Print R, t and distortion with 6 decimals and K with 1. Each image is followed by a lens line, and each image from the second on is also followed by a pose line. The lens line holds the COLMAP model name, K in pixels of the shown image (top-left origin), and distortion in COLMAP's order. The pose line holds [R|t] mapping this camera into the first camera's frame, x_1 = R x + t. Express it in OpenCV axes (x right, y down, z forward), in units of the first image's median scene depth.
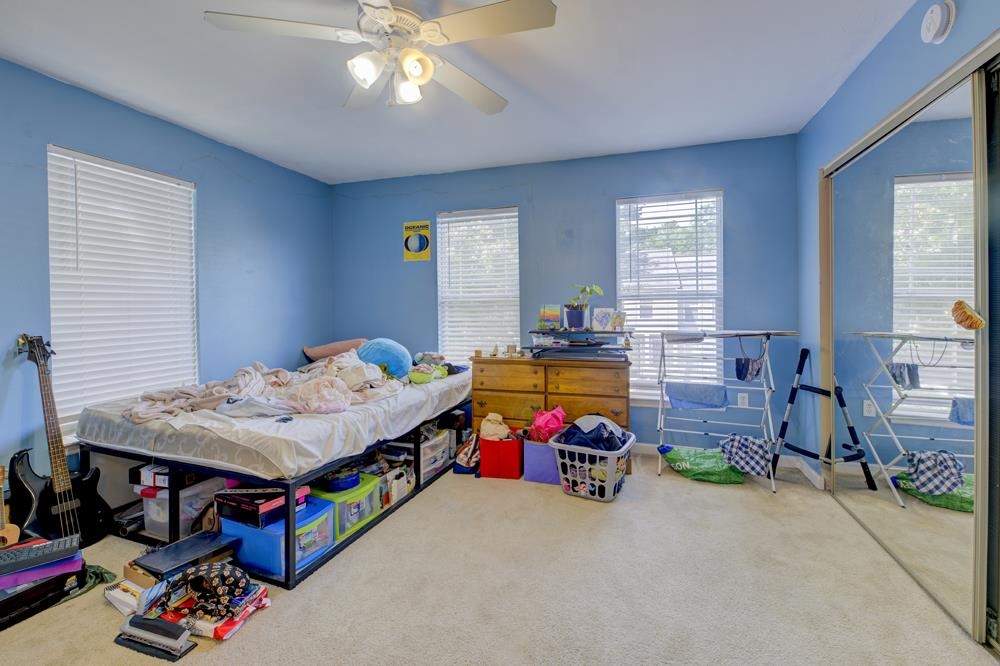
lens RADIAL K [[418.5, 0, 508.7], [0, 418.5, 306.6], [0, 0, 1]] dist [0.011237, -0.008384]
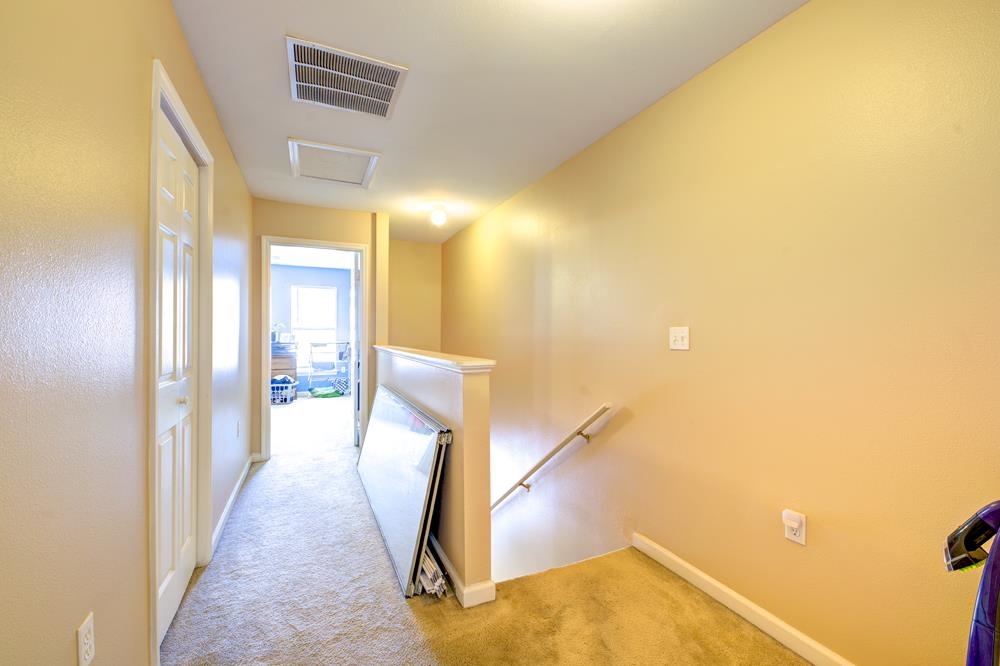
lens RADIAL K [[418.5, 0, 499.5], [0, 418.5, 329.6], [0, 0, 1]] dist [0.011237, -0.008384]
pose [[0.735326, 0.007751, 0.677669, -0.579772], [-0.004584, 0.999969, -0.006463, -0.007957], [-0.677698, 0.001646, 0.735338, -1.859861]]
